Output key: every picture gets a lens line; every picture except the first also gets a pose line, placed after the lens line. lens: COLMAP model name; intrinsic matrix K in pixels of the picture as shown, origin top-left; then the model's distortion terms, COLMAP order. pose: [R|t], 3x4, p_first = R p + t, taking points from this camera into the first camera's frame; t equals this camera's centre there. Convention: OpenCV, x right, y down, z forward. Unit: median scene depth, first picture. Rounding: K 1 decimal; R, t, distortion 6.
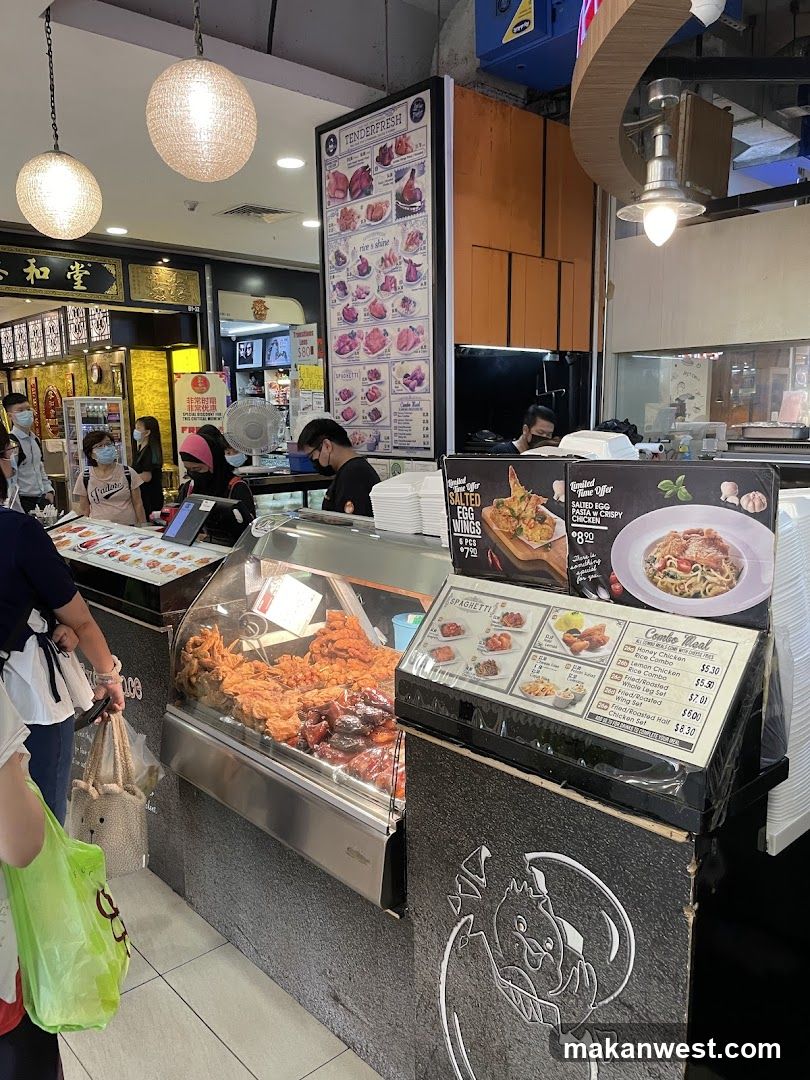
lens RADIAL K [[814.5, 0, 407.9], [0, 814.5, 537.7], [0, 0, 1]] dist [0.048465, 0.001156]
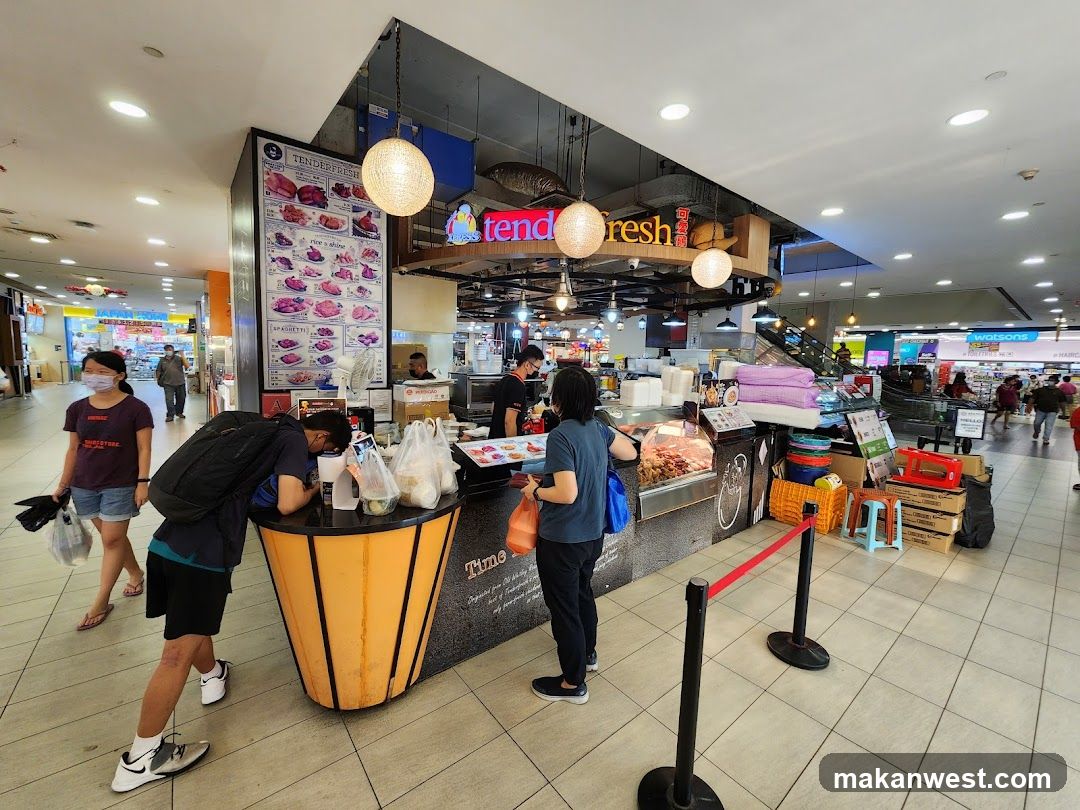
lens RADIAL K [[444.4, 0, 544.2], [0, 444.4, 406.0], [0, 0, 1]] dist [-0.001256, -0.000052]
pose [[0.071191, -0.091560, 0.993252, -0.822443], [0.121948, 0.989107, 0.082437, -0.092430], [-0.989980, 0.115256, 0.081581, 0.594115]]
